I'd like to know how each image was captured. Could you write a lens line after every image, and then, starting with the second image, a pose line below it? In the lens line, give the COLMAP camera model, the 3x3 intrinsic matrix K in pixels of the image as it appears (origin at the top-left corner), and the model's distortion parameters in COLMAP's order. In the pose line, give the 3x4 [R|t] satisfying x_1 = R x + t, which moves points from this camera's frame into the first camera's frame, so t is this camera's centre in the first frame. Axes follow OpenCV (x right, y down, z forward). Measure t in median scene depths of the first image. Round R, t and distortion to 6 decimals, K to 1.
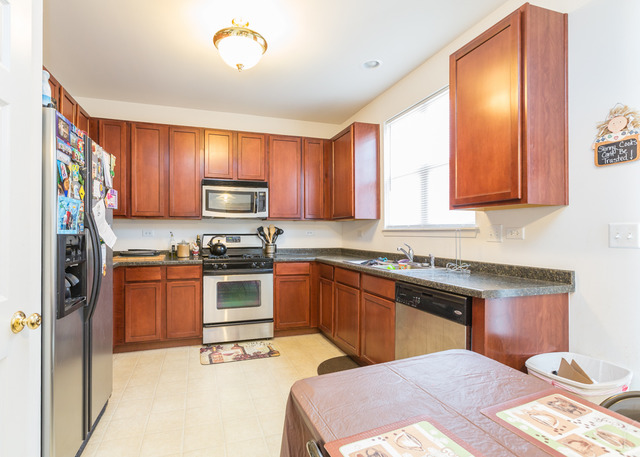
lens RADIAL K [[310.8, 0, 320.0], [0, 310.8, 228.5], [0, 0, 1]] dist [0.002756, -0.000133]
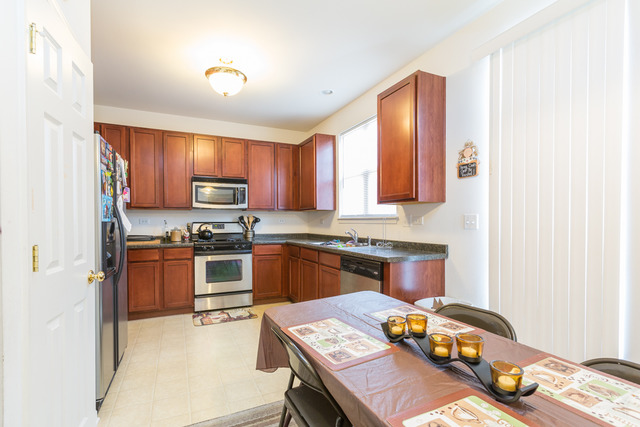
lens RADIAL K [[293.6, 0, 307.6], [0, 293.6, 225.0], [0, 0, 1]] dist [0.000200, -0.000042]
pose [[0.999151, -0.001631, 0.041165, 0.024983], [0.000562, 0.999662, 0.025981, -0.000289], [-0.041193, -0.025935, 0.998815, -0.189694]]
